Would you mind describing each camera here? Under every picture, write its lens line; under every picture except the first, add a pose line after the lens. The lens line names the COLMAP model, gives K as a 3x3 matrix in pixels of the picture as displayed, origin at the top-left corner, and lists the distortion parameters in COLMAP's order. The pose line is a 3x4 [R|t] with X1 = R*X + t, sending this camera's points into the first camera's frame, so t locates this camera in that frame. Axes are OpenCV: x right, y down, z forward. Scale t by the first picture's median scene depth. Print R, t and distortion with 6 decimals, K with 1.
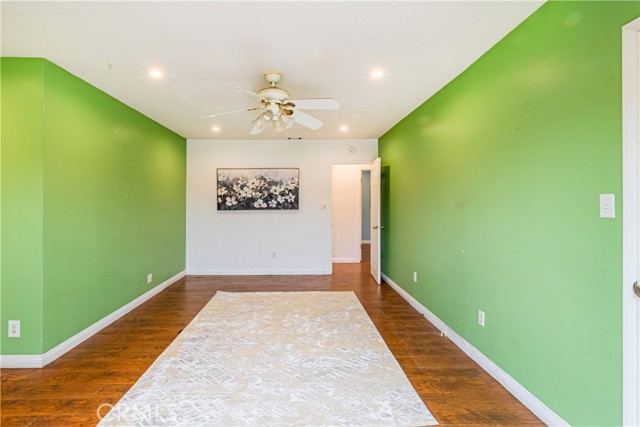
lens RADIAL K [[298.4, 0, 320.2], [0, 298.4, 210.5], [0, 0, 1]] dist [-0.000777, 0.001774]
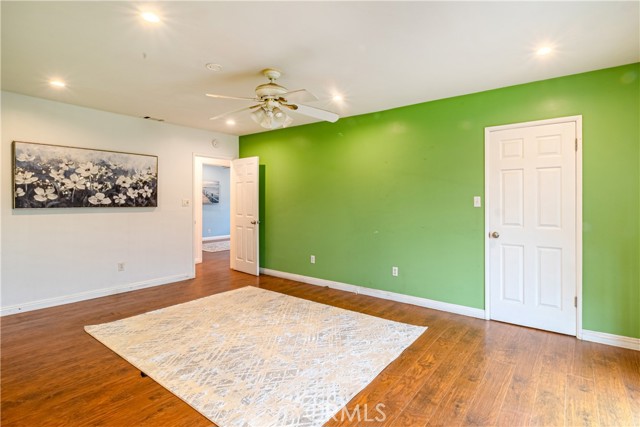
lens RADIAL K [[312.0, 0, 320.1], [0, 312.0, 209.4], [0, 0, 1]] dist [0.000601, -0.000480]
pose [[0.630963, -0.015239, 0.775663, -0.453968], [0.011689, 0.999880, 0.010135, 0.001535], [-0.775724, 0.002672, 0.631066, 0.110652]]
